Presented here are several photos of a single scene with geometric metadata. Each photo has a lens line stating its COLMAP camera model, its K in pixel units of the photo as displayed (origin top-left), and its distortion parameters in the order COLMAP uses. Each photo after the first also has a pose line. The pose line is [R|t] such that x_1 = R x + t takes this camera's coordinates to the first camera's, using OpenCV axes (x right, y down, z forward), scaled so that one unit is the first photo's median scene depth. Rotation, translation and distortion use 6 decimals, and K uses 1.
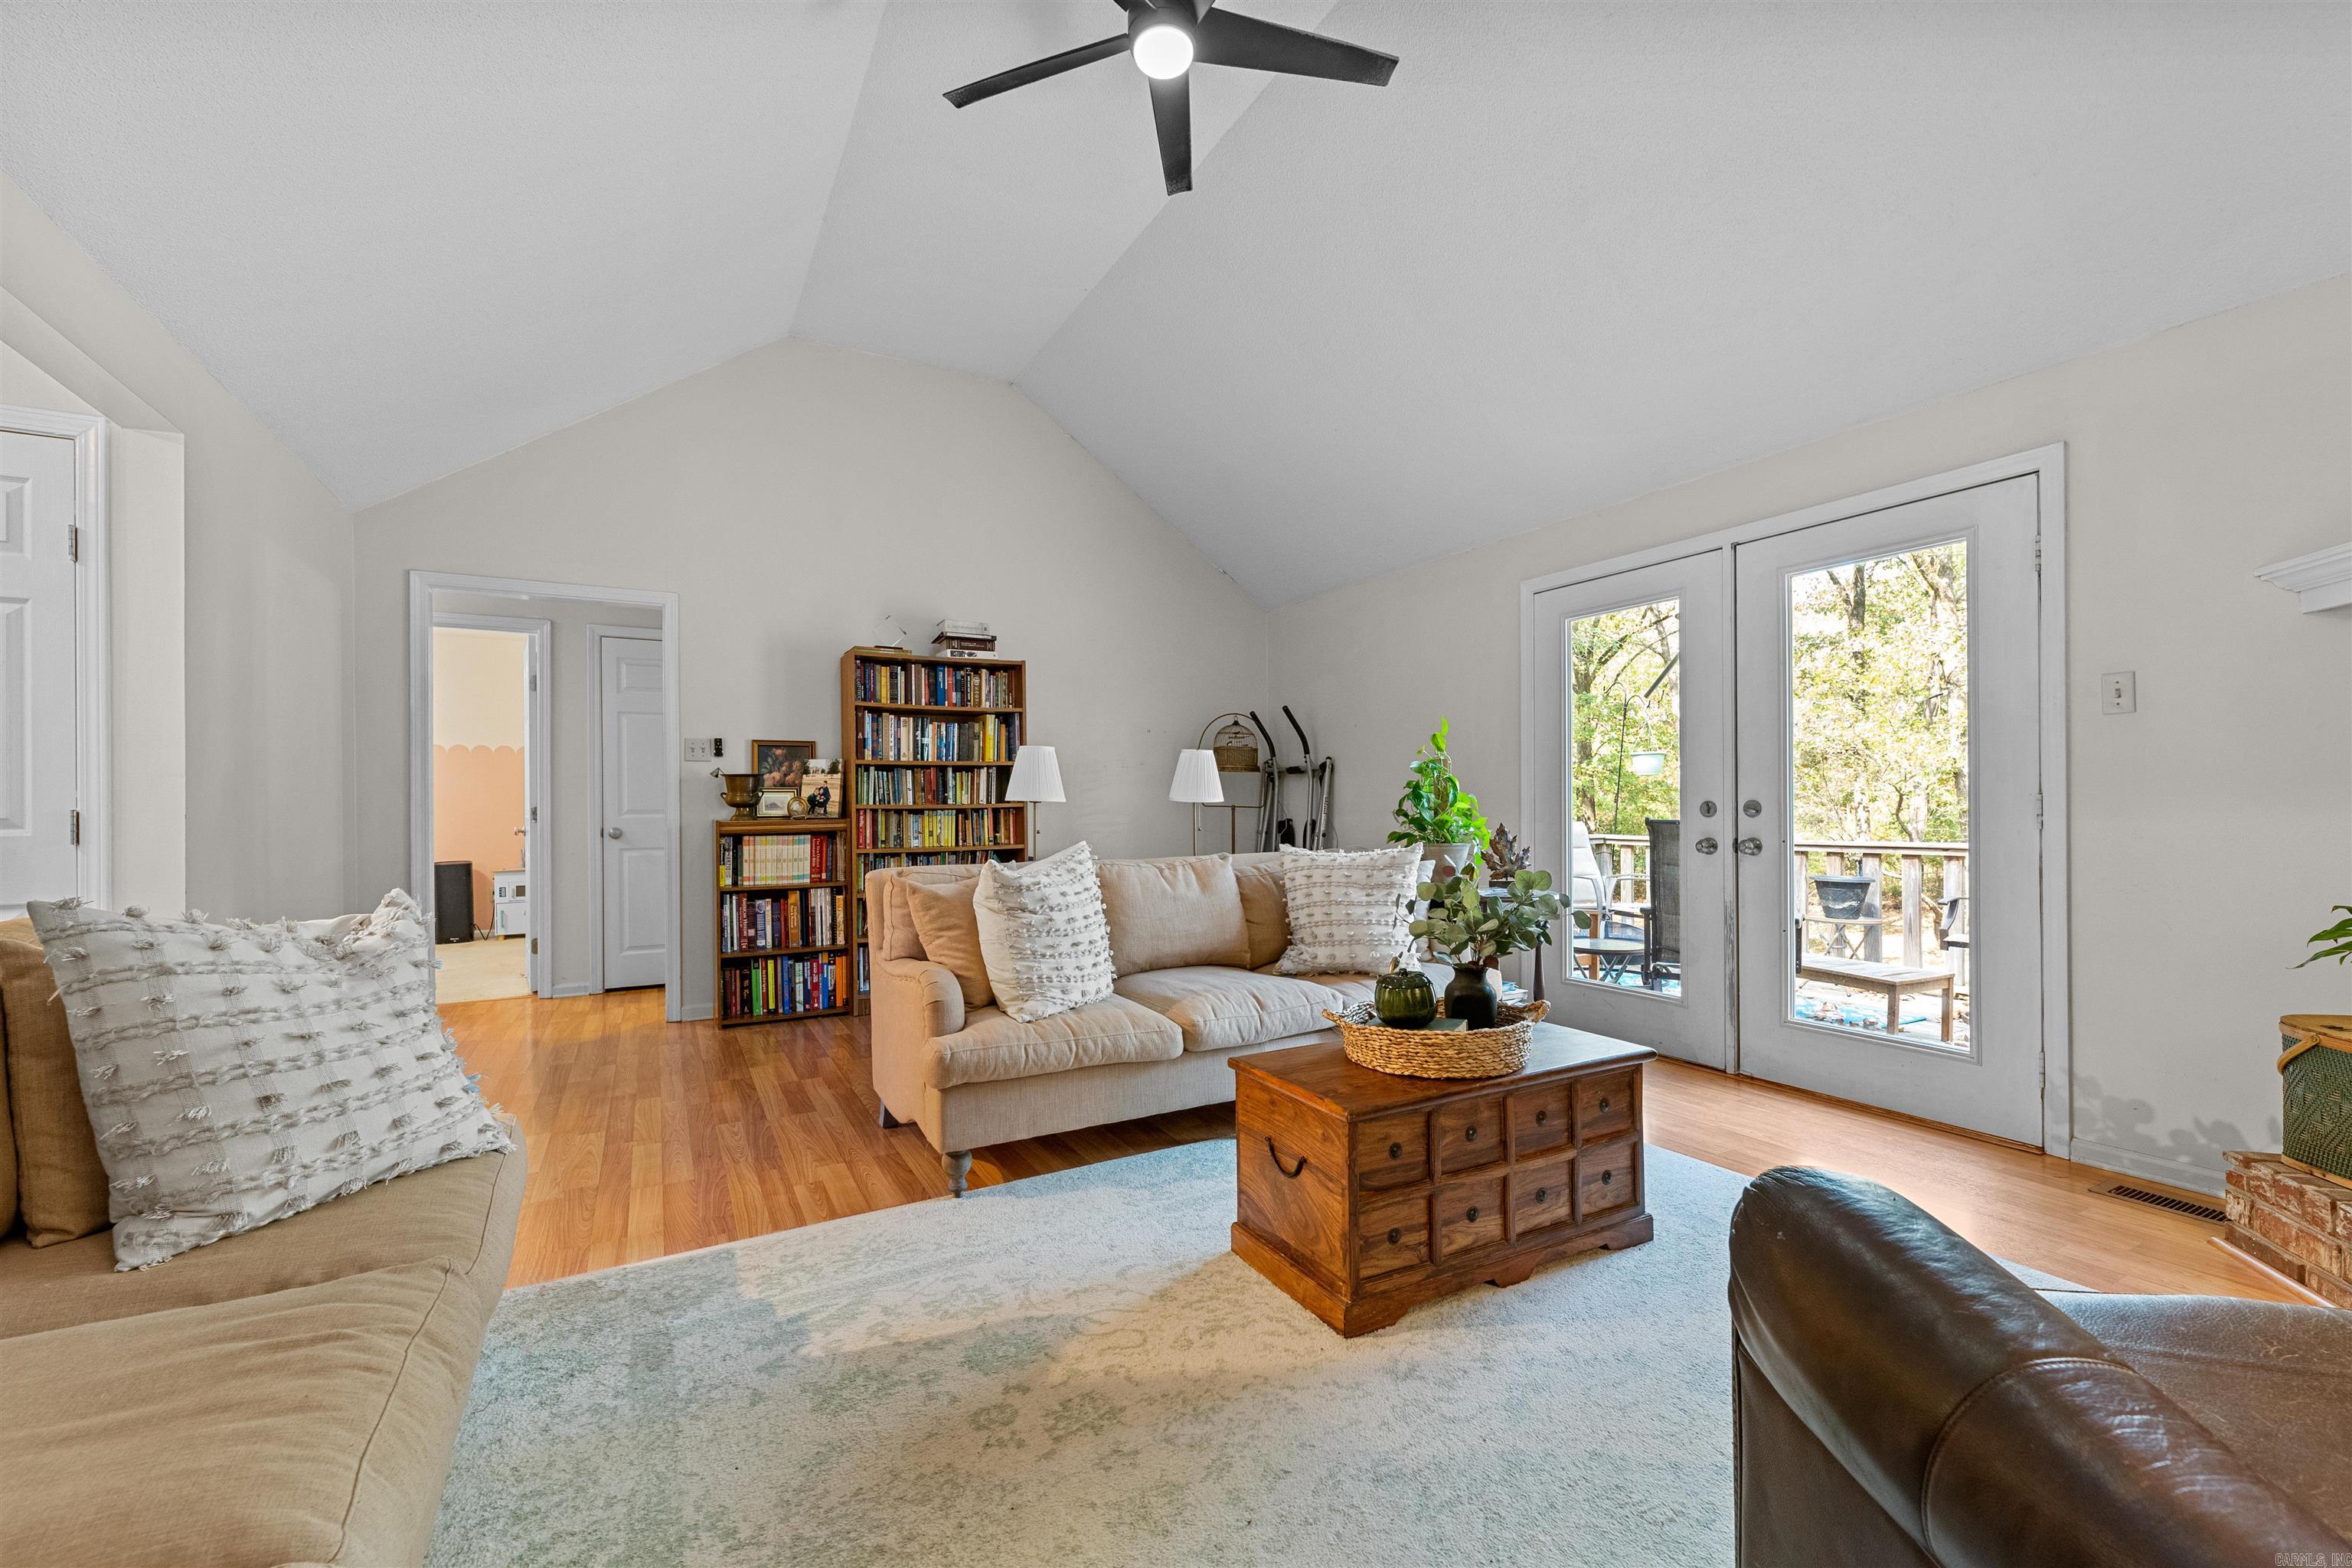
lens RADIAL K [[968.4, 0, 1180.0], [0, 968.4, 781.9], [0, 0, 1]] dist [0.008730, -0.005052]
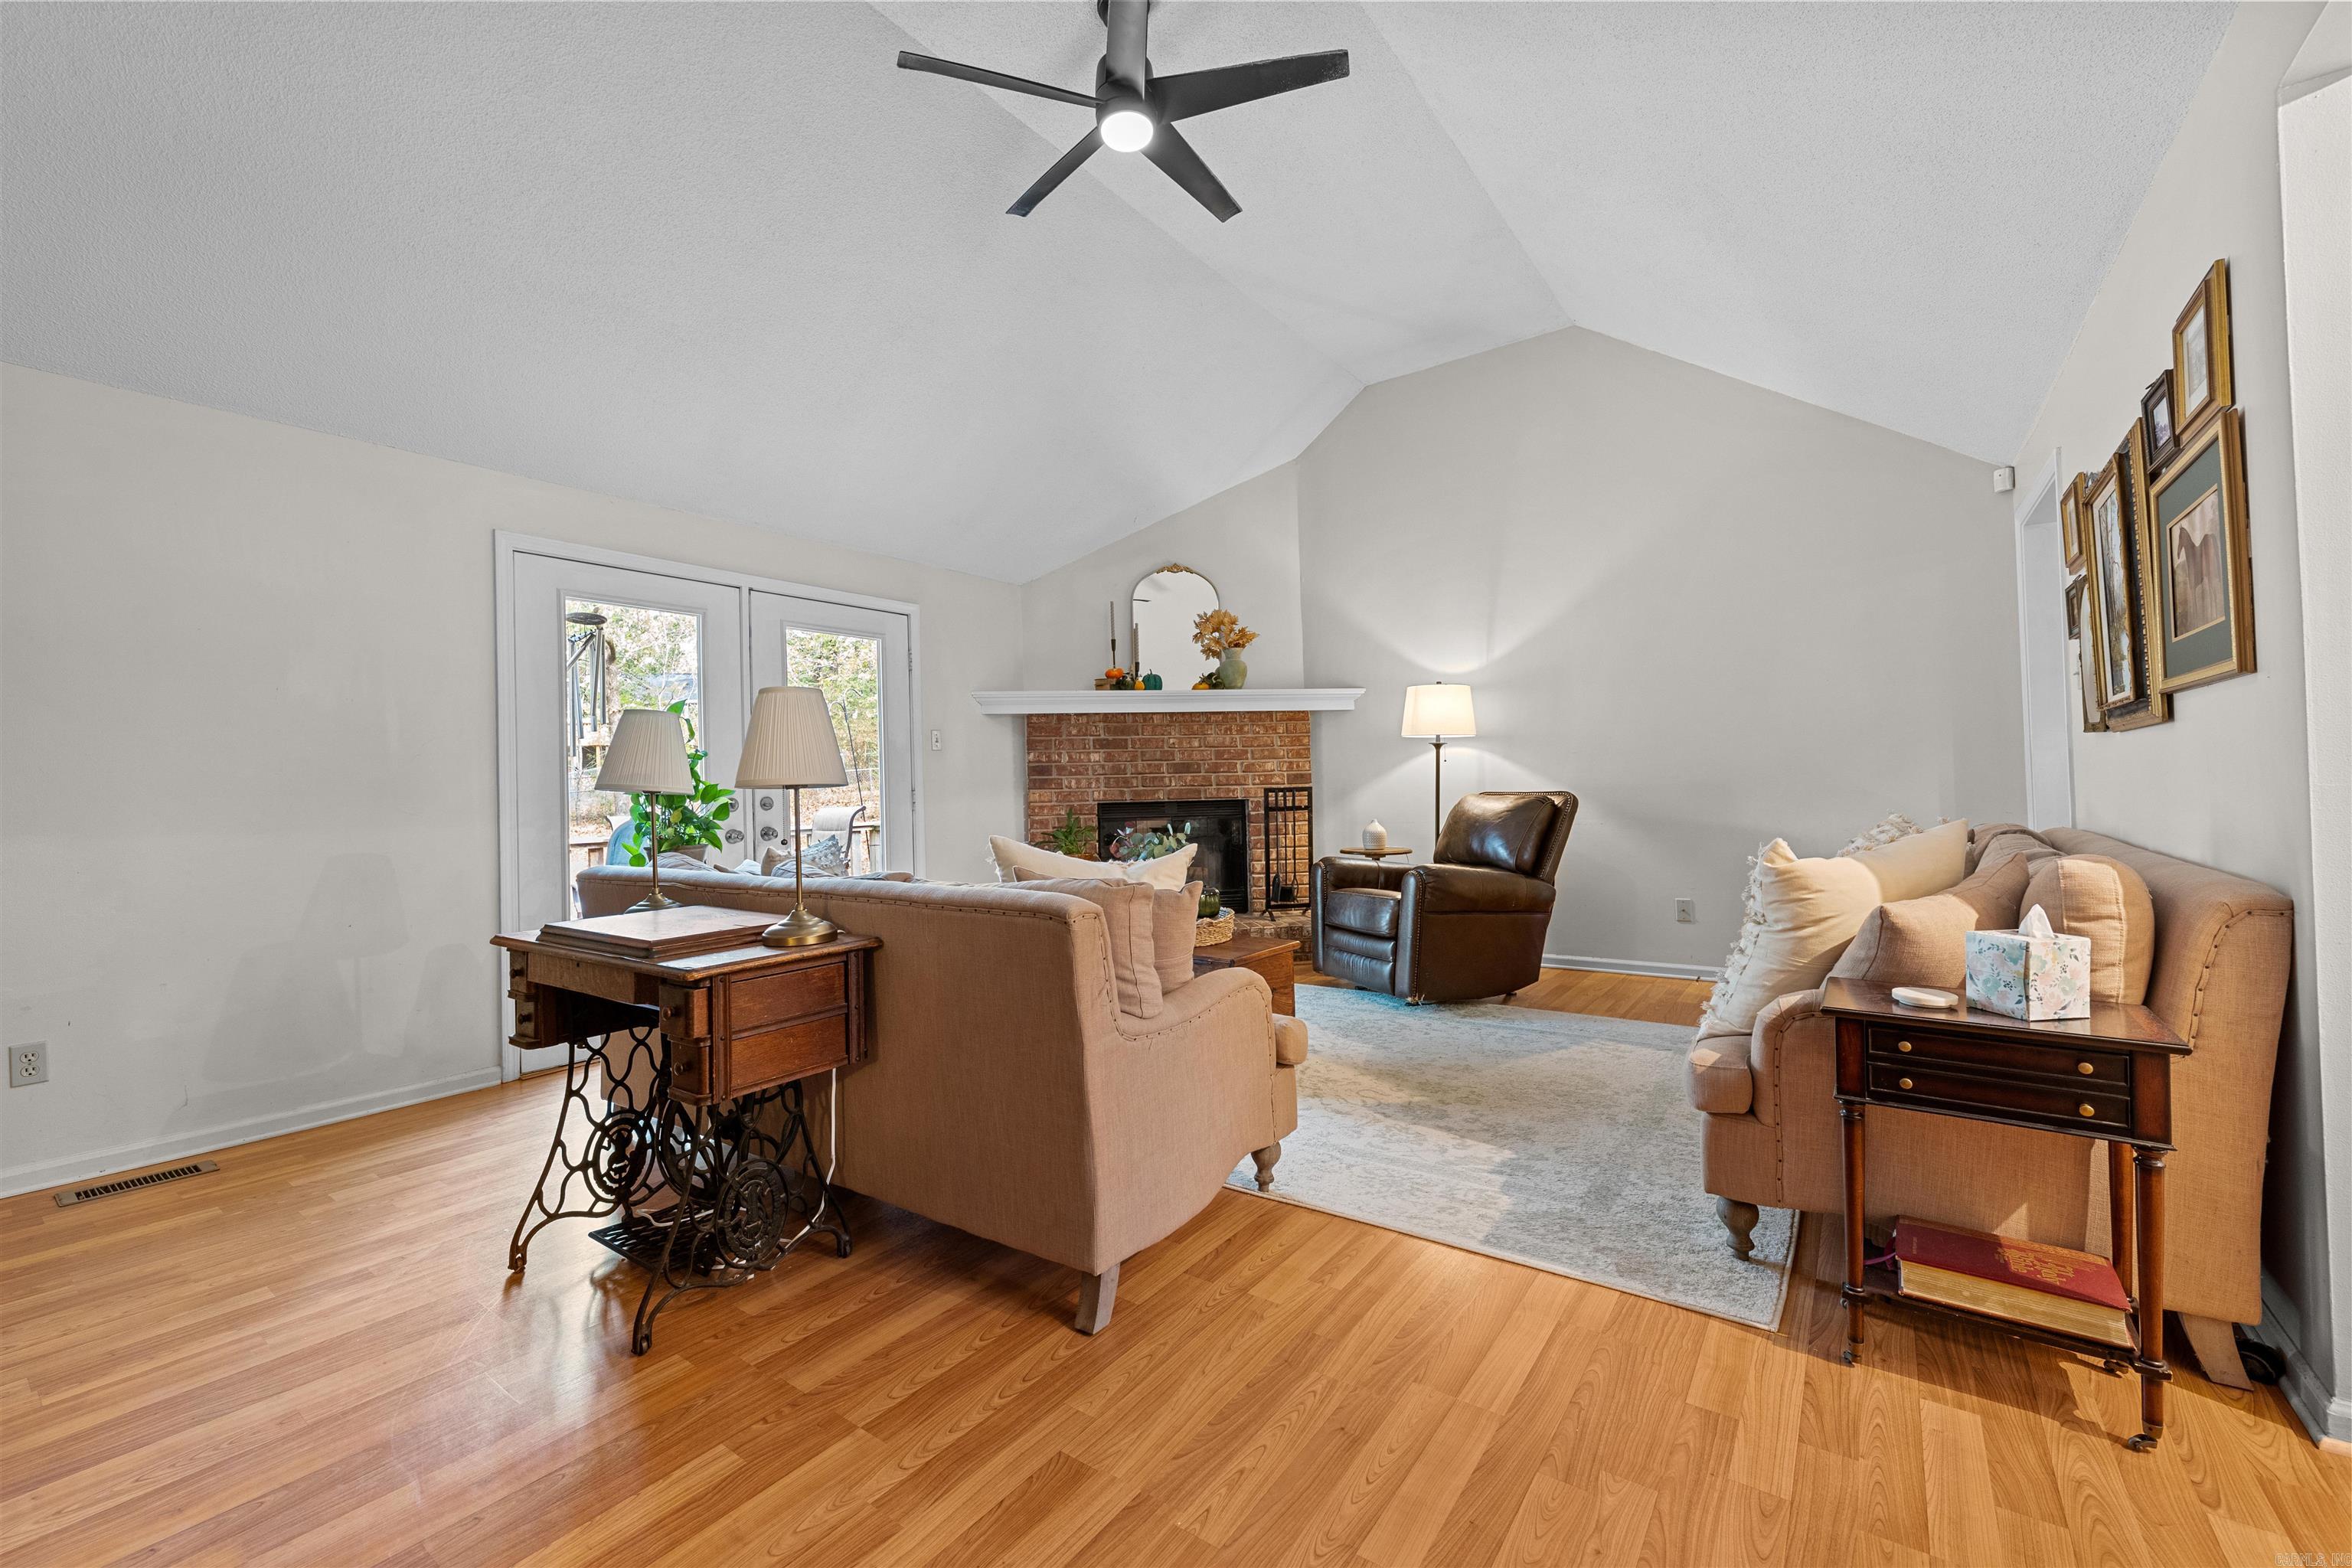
lens RADIAL K [[968.4, 0, 1180.0], [0, 968.4, 781.9], [0, 0, 1]] dist [0.008730, -0.005052]
pose [[-0.437415, 0.025385, 0.898901, -1.384667], [0.011396, 0.999678, -0.022686, 0.061022], [-0.899187, 0.000320, -0.437564, 1.946973]]
